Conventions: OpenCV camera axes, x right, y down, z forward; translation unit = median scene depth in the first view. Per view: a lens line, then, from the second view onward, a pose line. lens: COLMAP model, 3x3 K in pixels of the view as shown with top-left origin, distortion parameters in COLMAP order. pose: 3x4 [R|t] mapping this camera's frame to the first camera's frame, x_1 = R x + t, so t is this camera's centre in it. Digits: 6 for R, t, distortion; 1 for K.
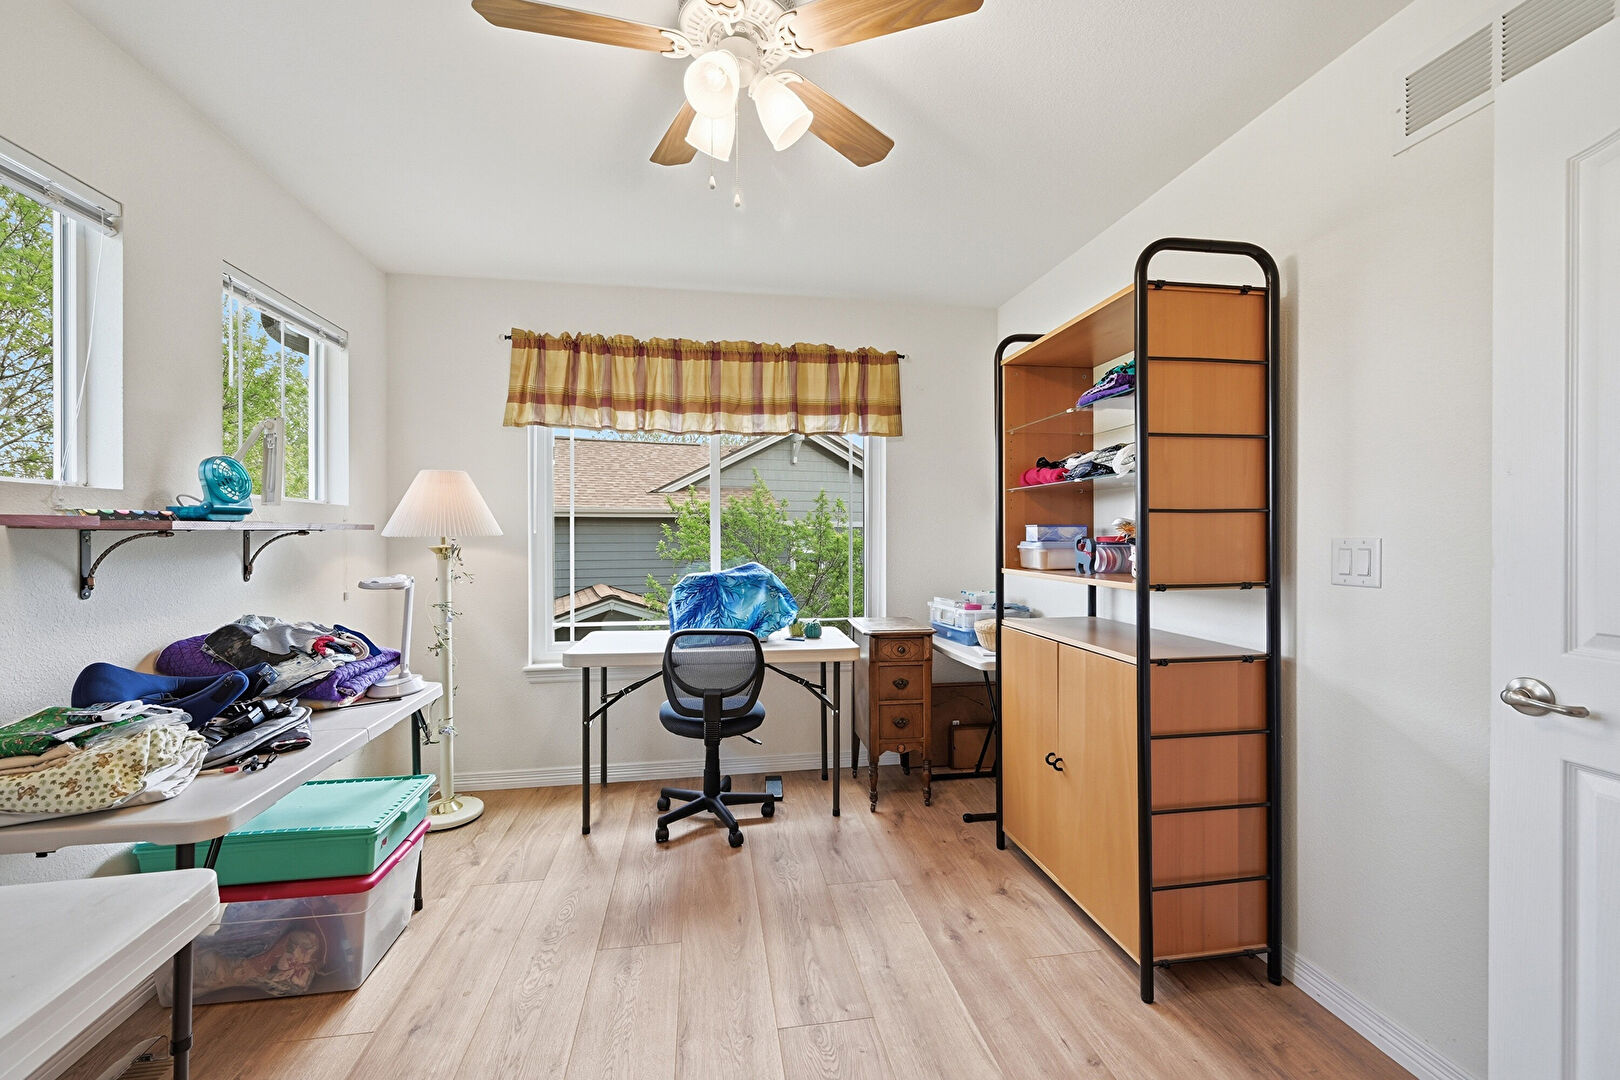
lens RADIAL K [[652.6, 0, 808.7], [0, 652.6, 534.9], [0, 0, 1]] dist [0.001569, 0.000162]
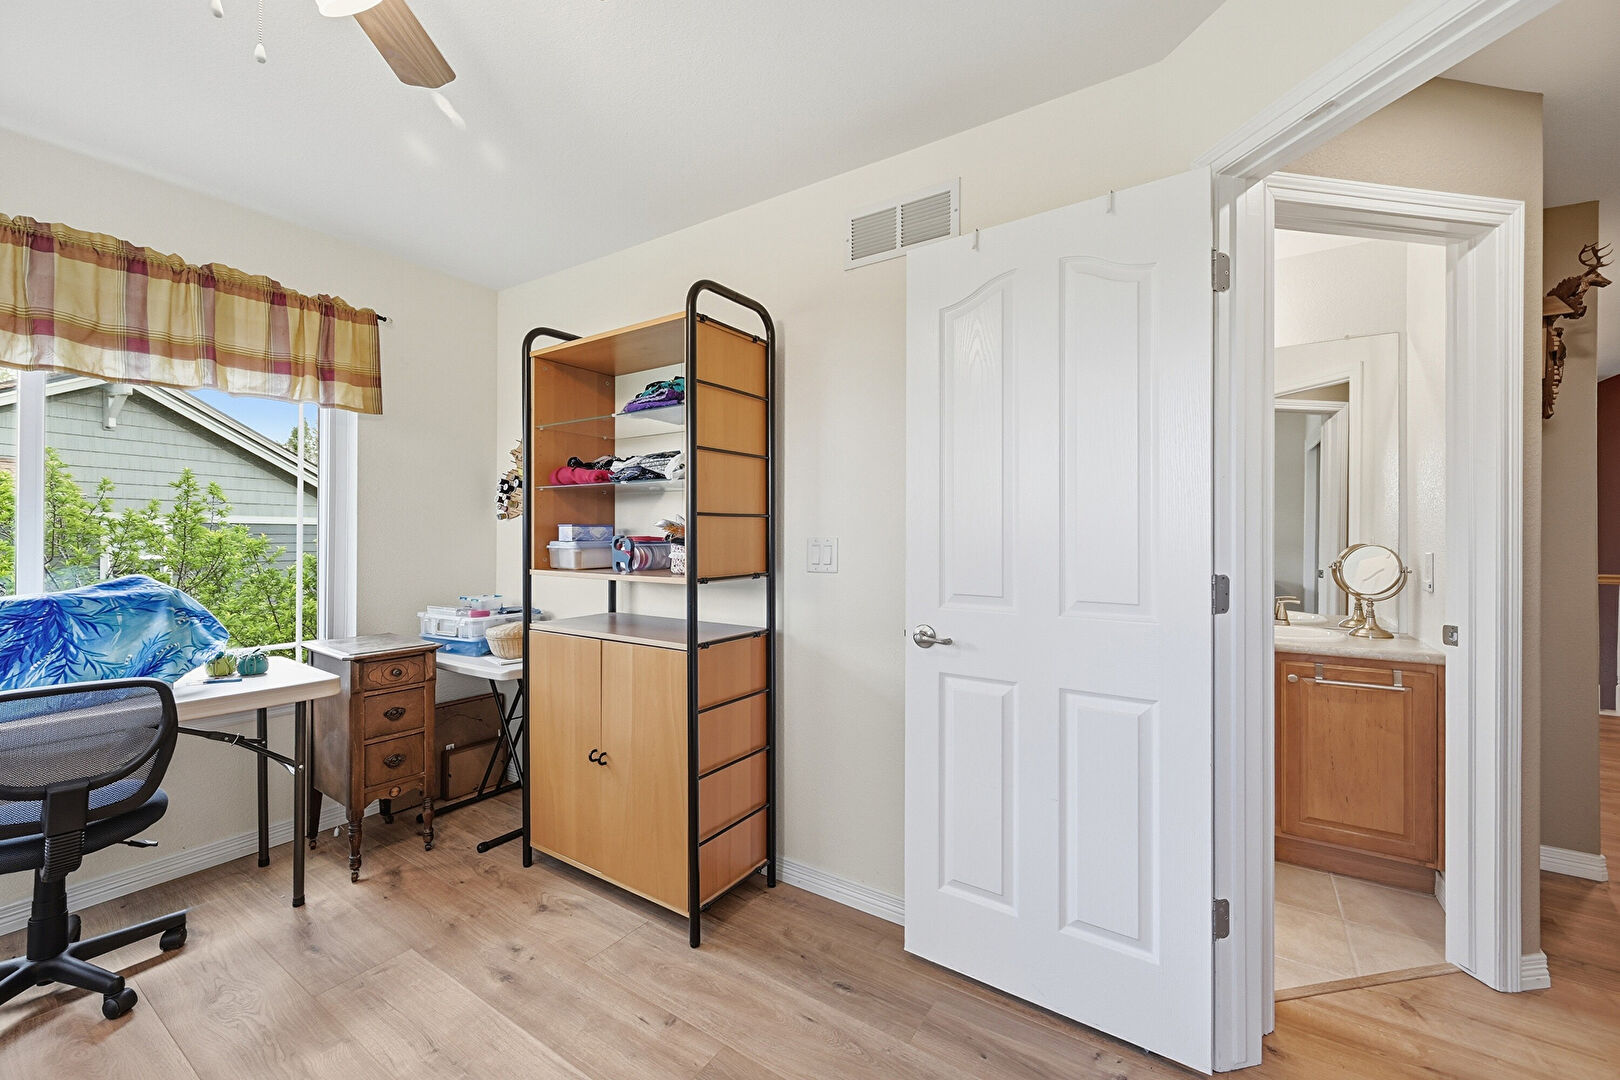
lens RADIAL K [[651.5, 0, 810.5], [0, 651.5, 529.4], [0, 0, 1]] dist [0.002485, 0.000165]
pose [[0.680767, 0.008186, 0.732454, -0.120155], [-0.002550, 0.999958, -0.008805, -0.000033], [-0.732496, 0.004127, 0.680759, 0.053269]]
